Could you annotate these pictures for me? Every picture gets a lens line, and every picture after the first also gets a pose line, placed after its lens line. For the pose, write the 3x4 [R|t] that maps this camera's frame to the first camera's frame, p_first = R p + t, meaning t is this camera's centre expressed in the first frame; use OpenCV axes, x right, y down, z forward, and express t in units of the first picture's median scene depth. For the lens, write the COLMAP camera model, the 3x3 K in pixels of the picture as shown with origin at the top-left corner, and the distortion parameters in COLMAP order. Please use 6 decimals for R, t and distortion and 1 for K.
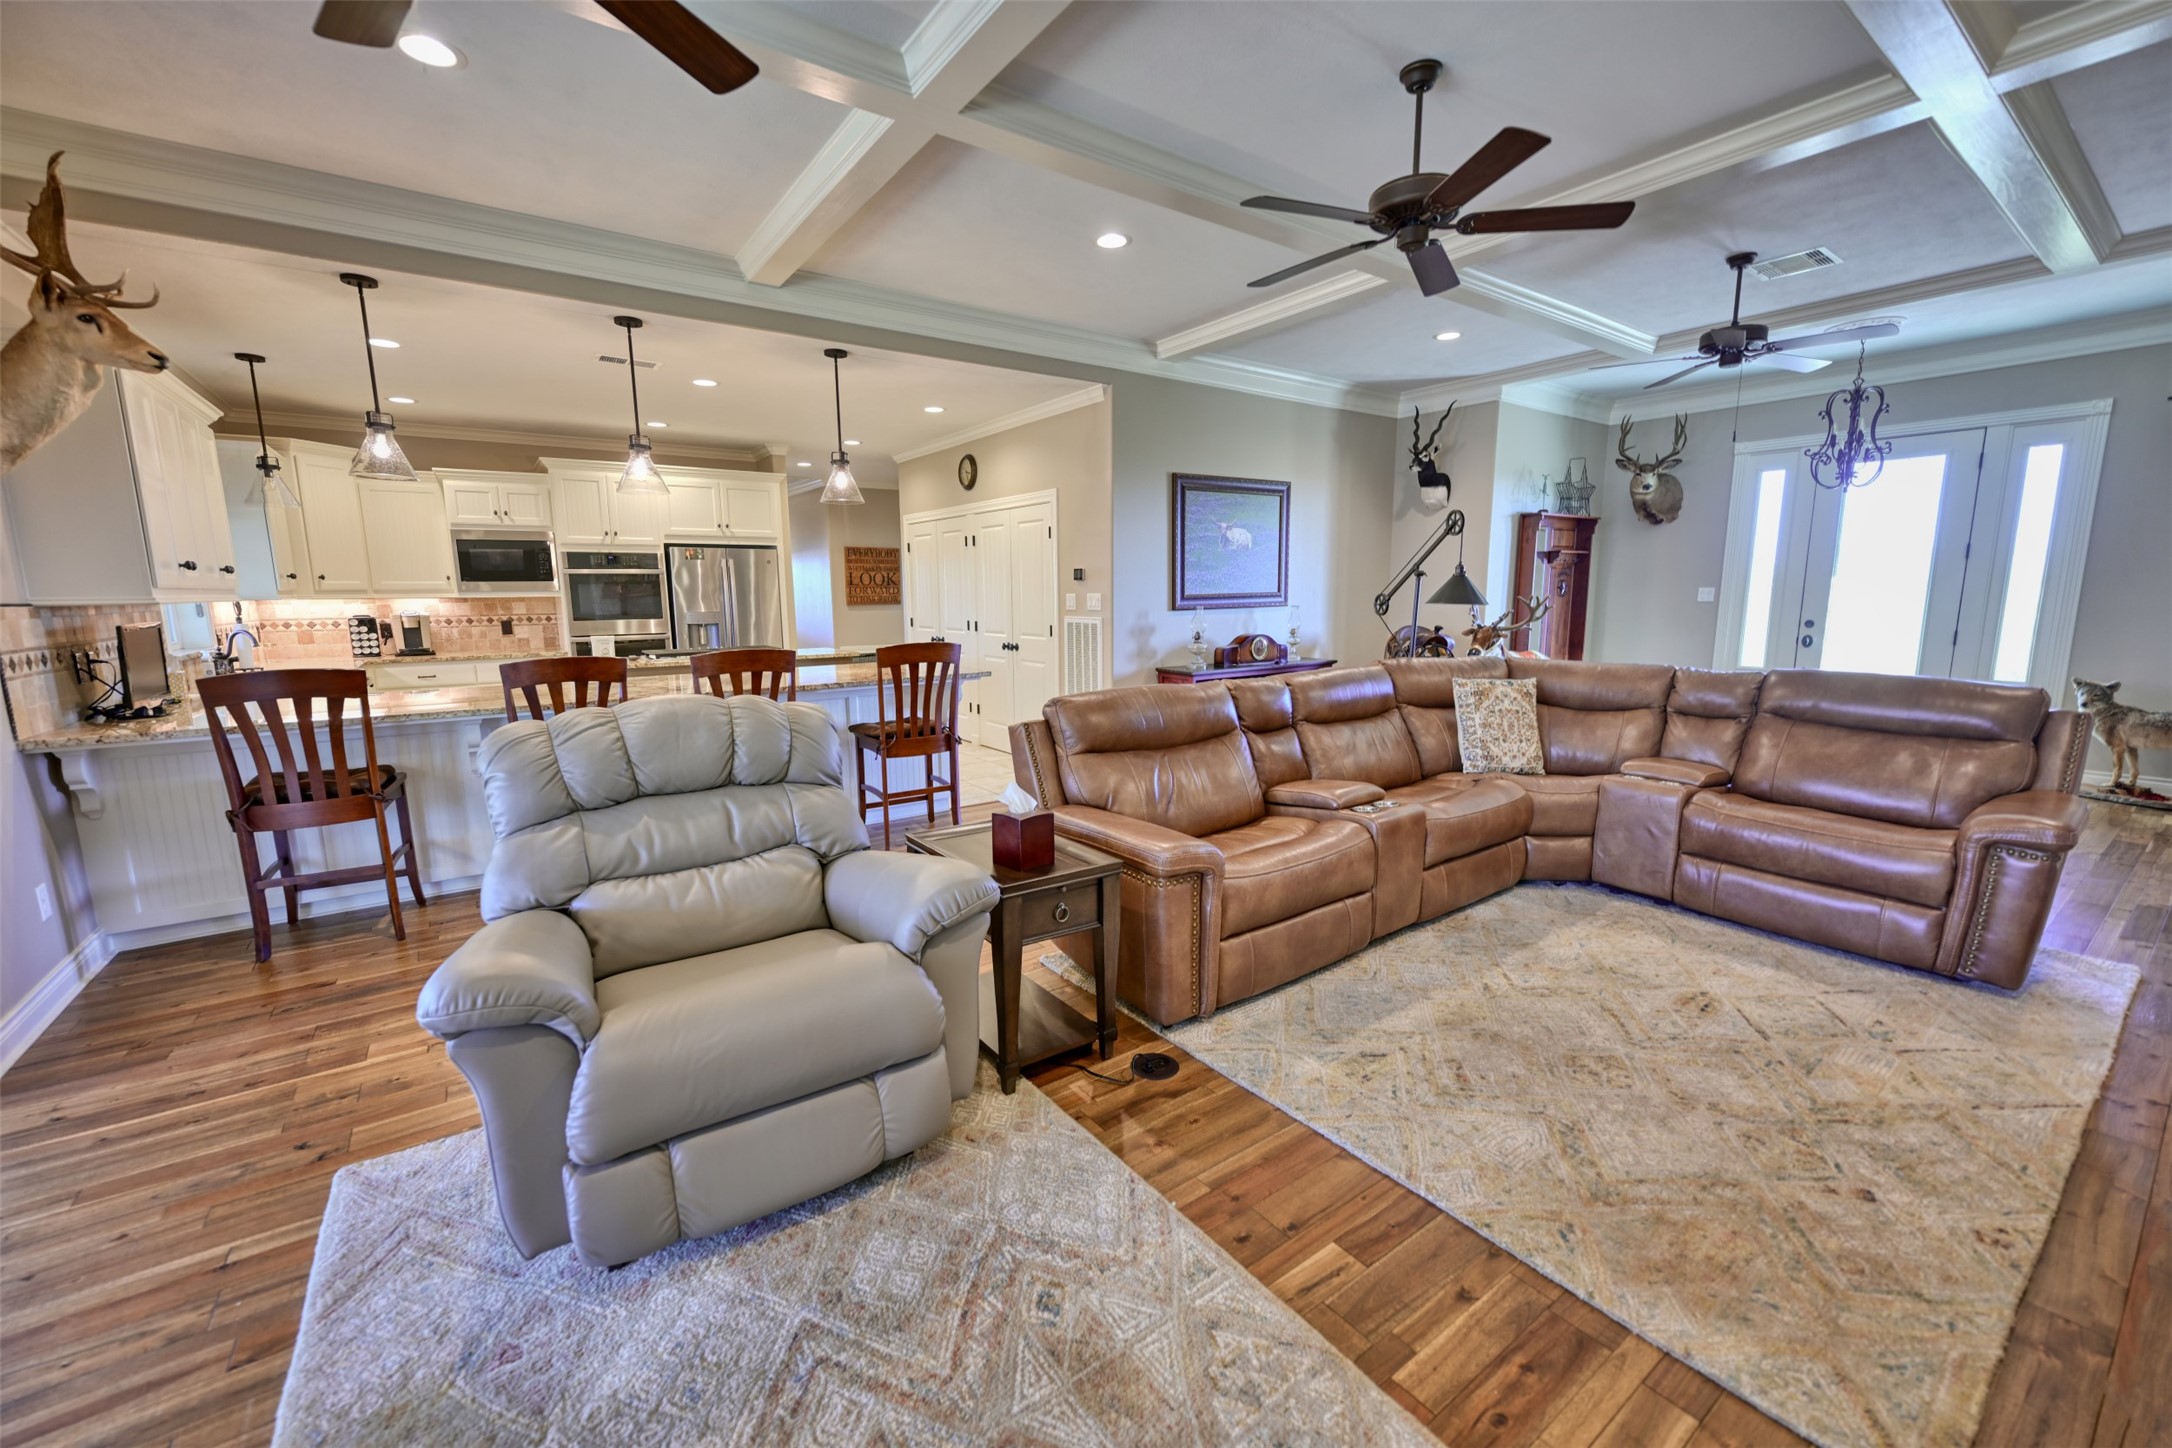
lens RADIAL K [[859.1, 0, 1086.0], [0, 859.1, 724.0], [0, 0, 1]] dist [-0.000931, -0.000088]
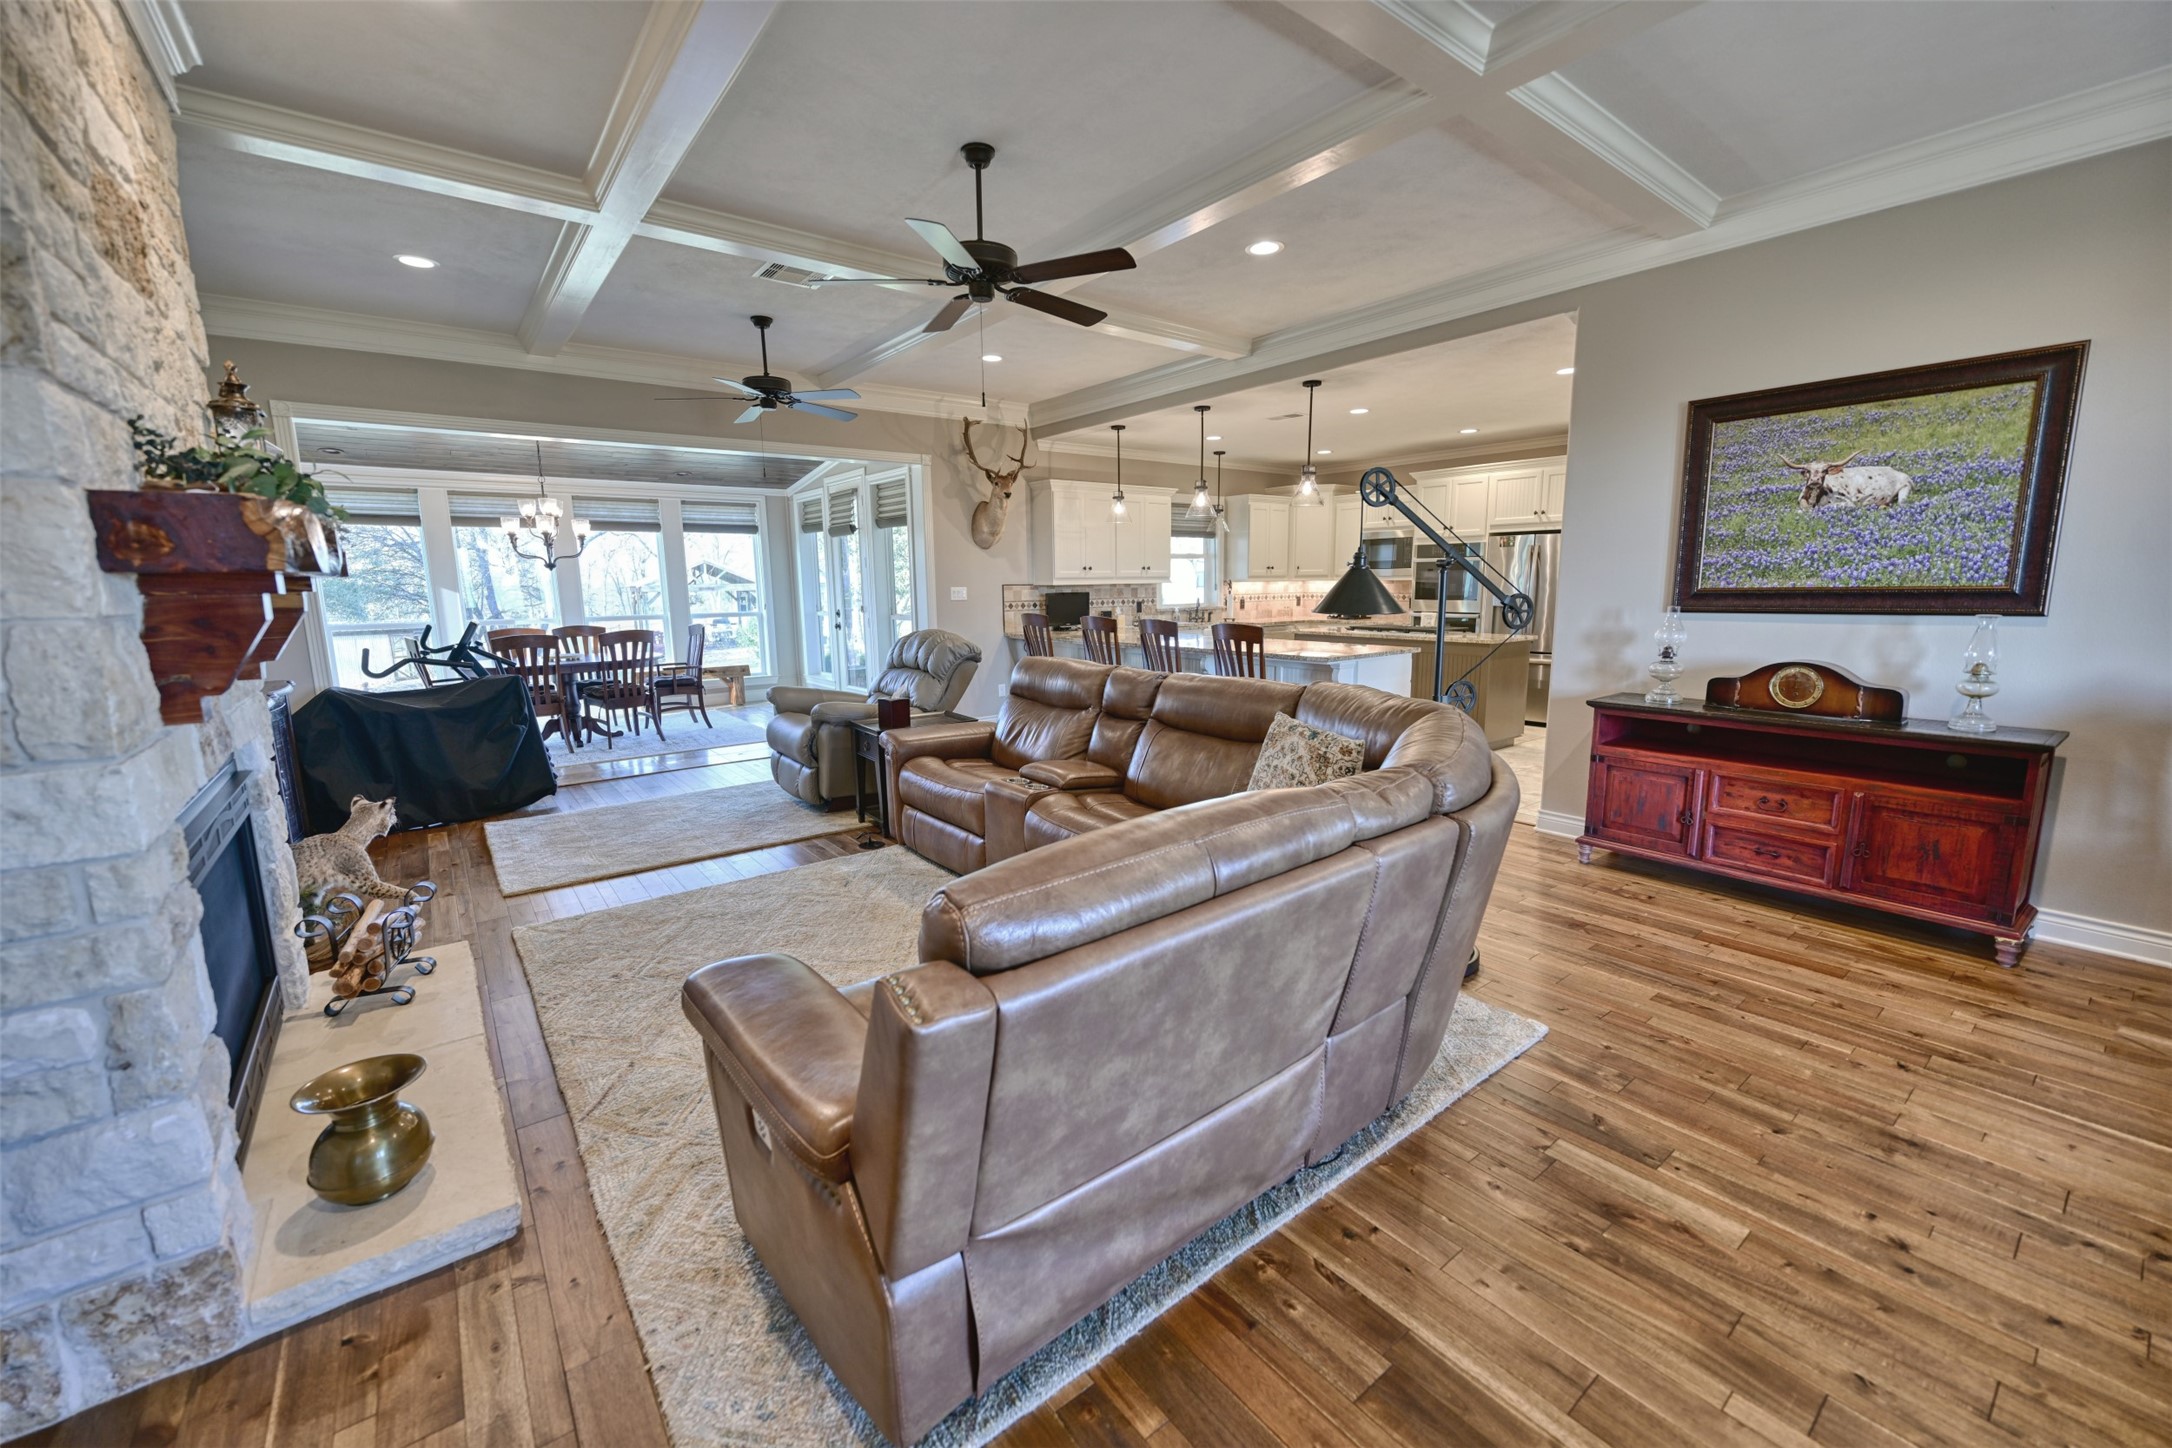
lens RADIAL K [[850.8, 0, 1086.0], [0, 850.8, 724.0], [0, 0, 1]] dist [-0.000506, 0.000010]
pose [[0.035539, 0.175675, -0.983806, 0.742752], [-0.143363, 0.975143, 0.168949, -0.093168], [0.989032, 0.135037, 0.059841, 0.524041]]
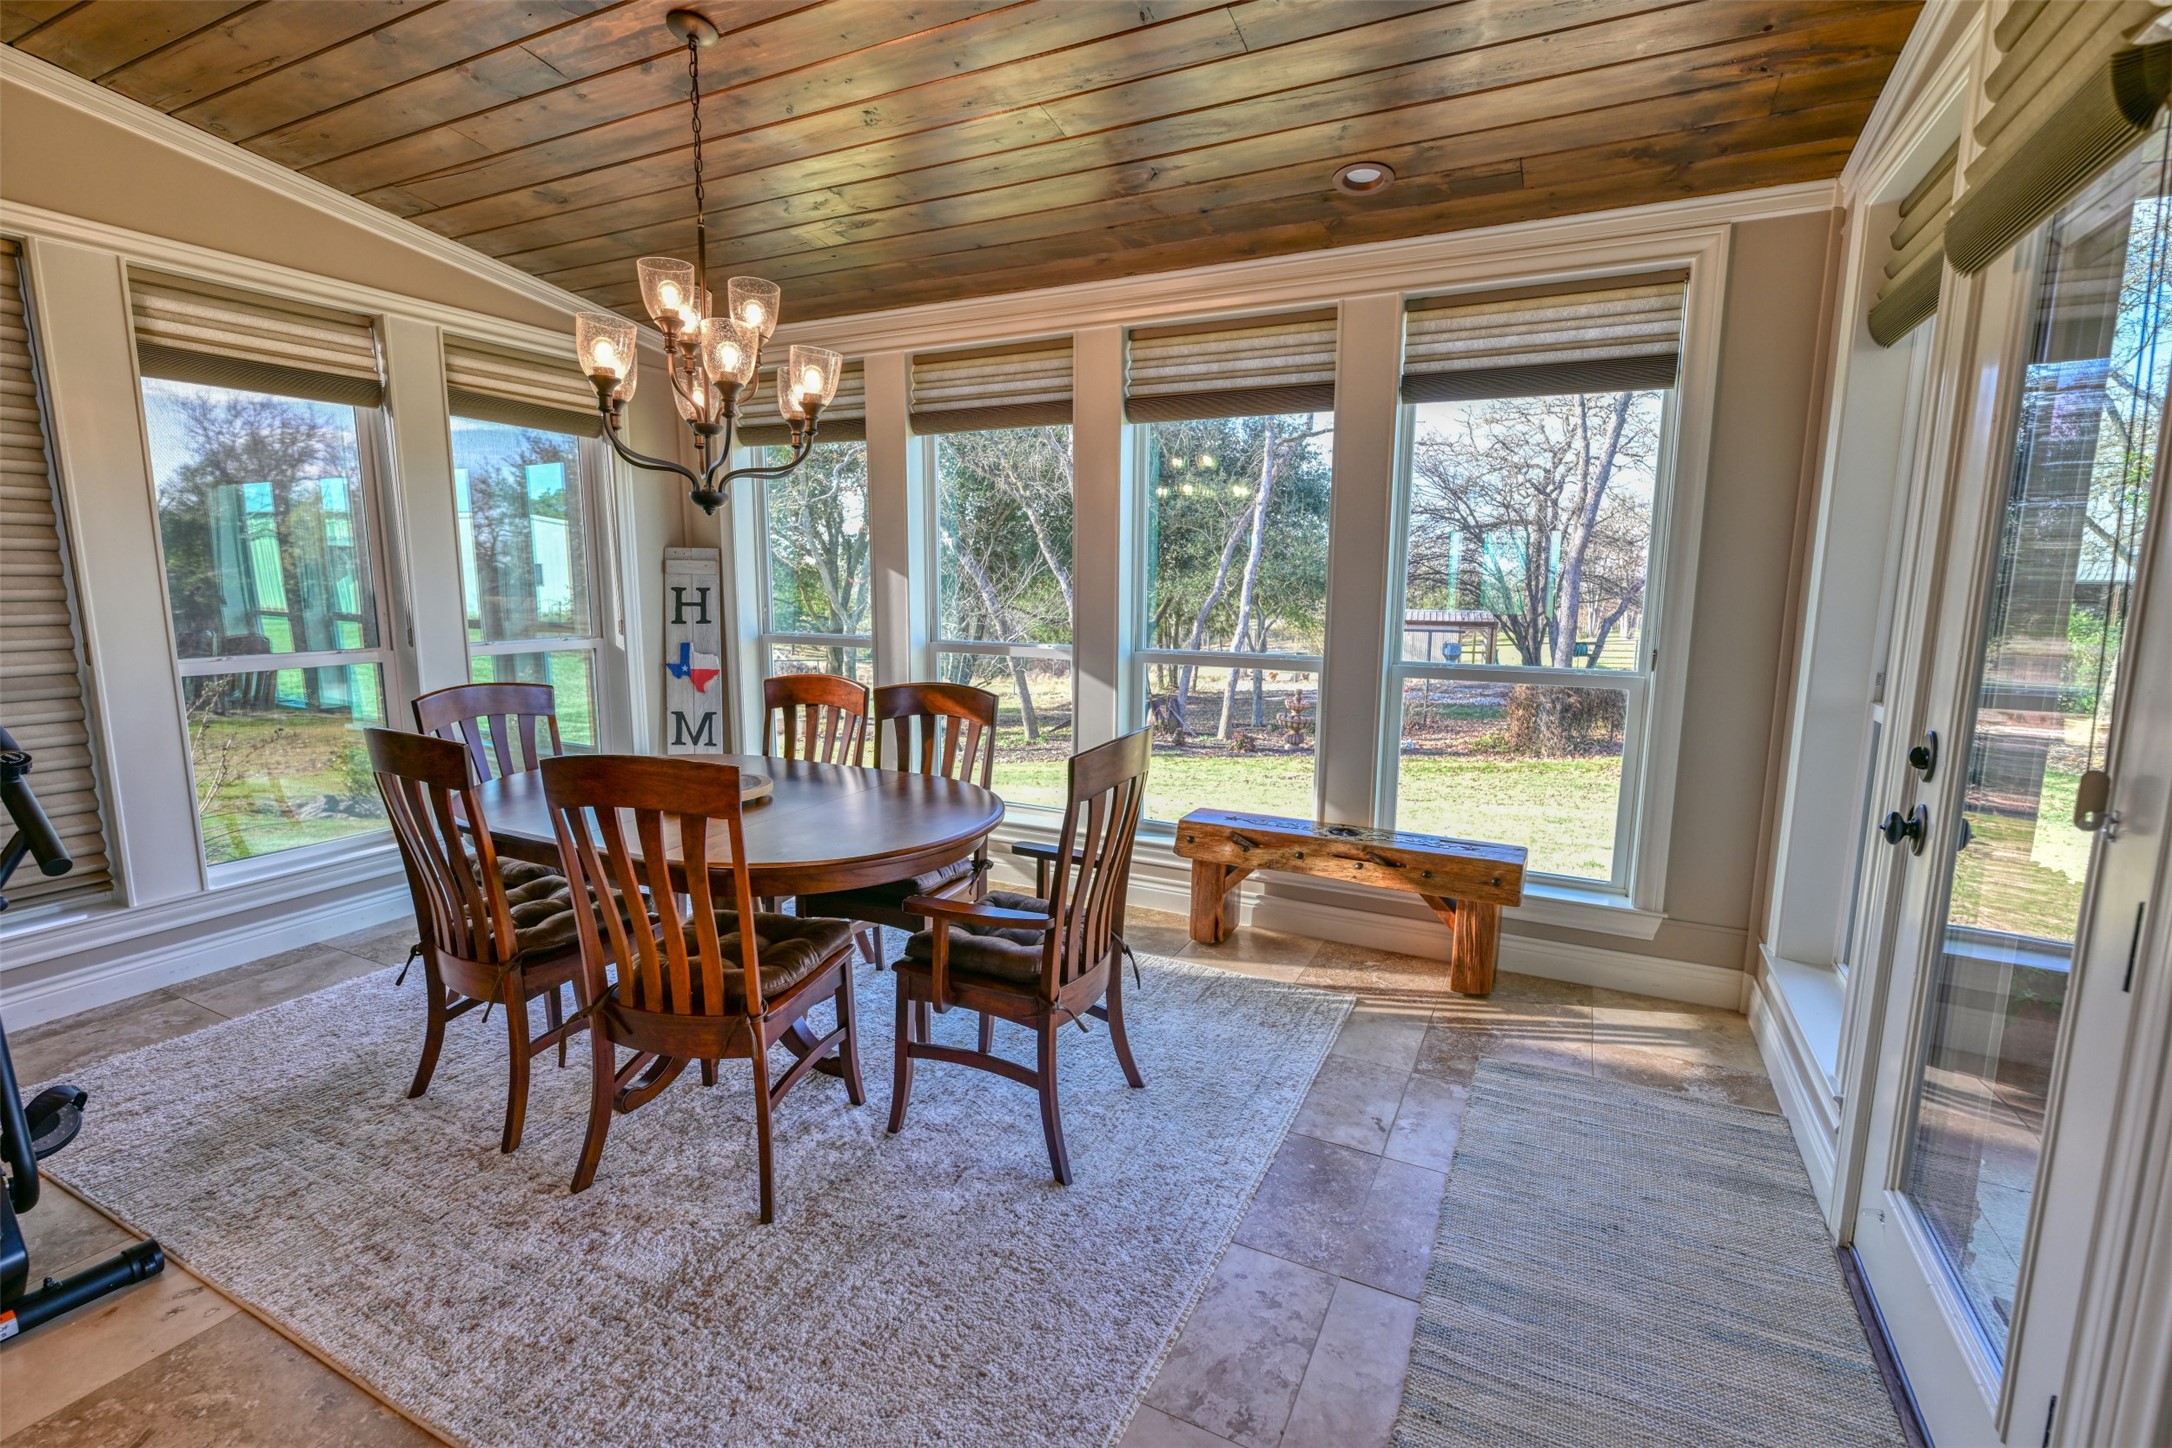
lens RADIAL K [[964.5, 0, 1086.0], [0, 964.5, 724.0], [0, 0, 1]] dist [-0.001541, -0.000141]
pose [[-0.888489, 0.073626, -0.452952, -0.451811], [-0.070290, 0.953563, 0.292876, -0.040316], [0.453482, 0.292055, -0.842056, 0.276167]]
